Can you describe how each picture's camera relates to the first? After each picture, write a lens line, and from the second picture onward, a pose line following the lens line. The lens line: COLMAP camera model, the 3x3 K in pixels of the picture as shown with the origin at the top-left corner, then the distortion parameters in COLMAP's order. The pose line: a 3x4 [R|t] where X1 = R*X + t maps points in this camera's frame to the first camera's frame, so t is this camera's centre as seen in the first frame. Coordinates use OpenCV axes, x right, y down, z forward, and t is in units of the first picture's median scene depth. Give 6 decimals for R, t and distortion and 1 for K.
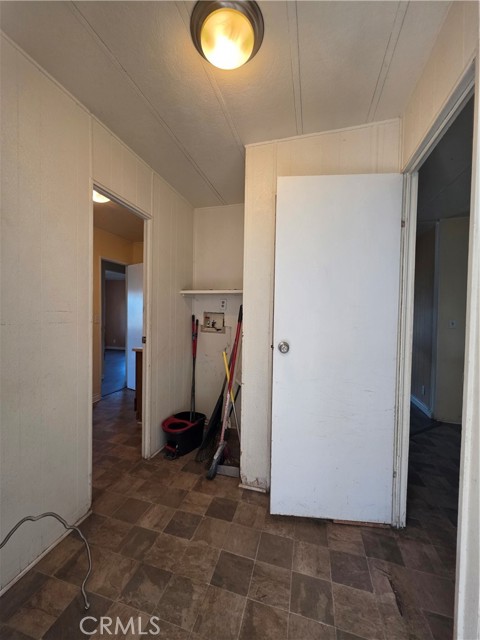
lens RADIAL K [[256.6, 0, 240.9], [0, 256.6, 319.9], [0, 0, 1]] dist [-0.001616, 0.000321]
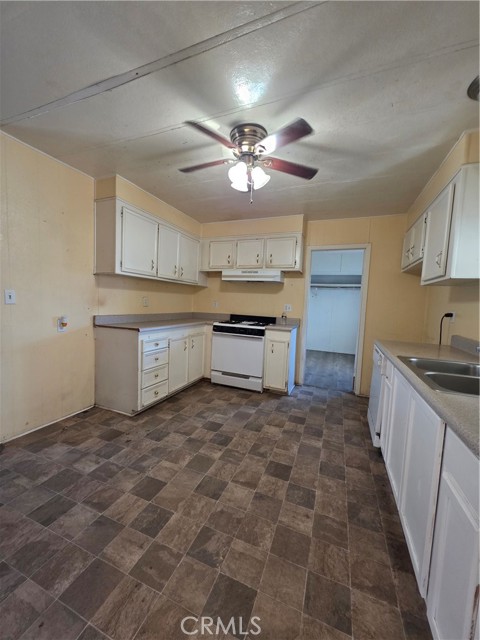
lens RADIAL K [[256.6, 0, 237.4], [0, 256.6, 321.1], [0, 0, 1]] dist [-0.001616, 0.000321]
pose [[0.115506, -0.093164, 0.988928, -1.191197], [-0.017399, 0.995249, 0.095792, -0.008081], [-0.993154, -0.028271, 0.113336, 1.126684]]
